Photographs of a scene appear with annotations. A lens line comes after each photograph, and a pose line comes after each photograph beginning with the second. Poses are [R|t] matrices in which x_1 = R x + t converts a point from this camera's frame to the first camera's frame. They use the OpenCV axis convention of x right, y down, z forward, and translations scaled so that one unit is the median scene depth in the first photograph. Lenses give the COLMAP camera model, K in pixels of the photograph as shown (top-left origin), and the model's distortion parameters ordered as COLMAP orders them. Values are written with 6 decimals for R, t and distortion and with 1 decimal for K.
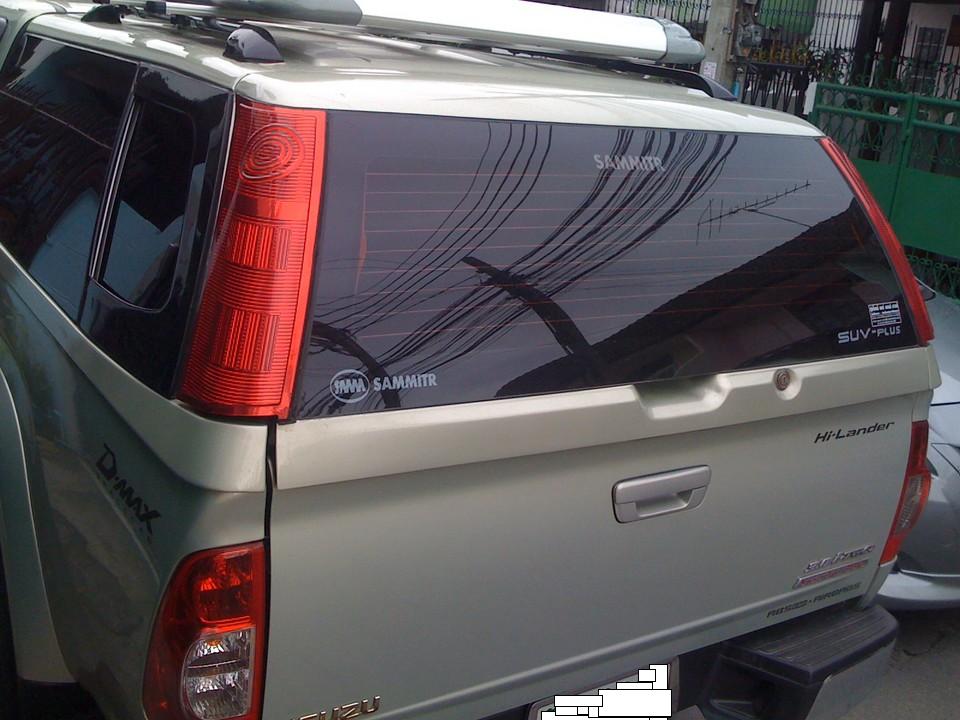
lens RADIAL K [[1048.1, 0, 482.6], [0, 1048.1, 324.4], [0, 0, 1]] dist [0.091498, -0.353995]
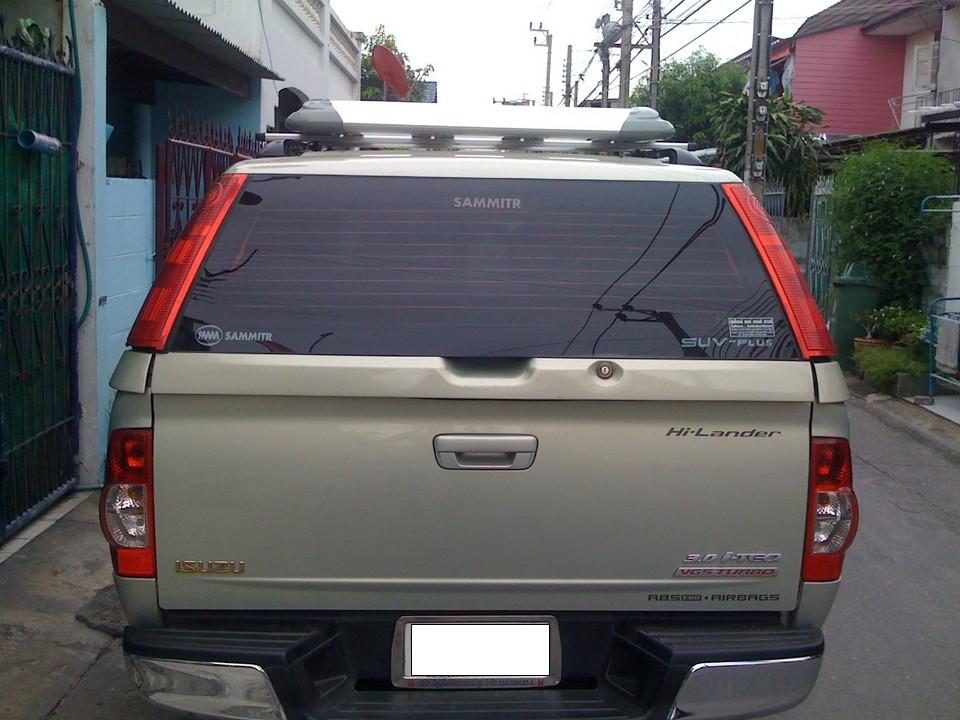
lens RADIAL K [[1048.1, 0, 482.6], [0, 1048.1, 324.4], [0, 0, 1]] dist [0.091498, -0.353995]
pose [[0.843992, -0.026528, -0.535699, 0.997466], [-0.069700, 0.984882, -0.158585, 0.247046], [0.531807, 0.171183, 0.829384, -0.093320]]
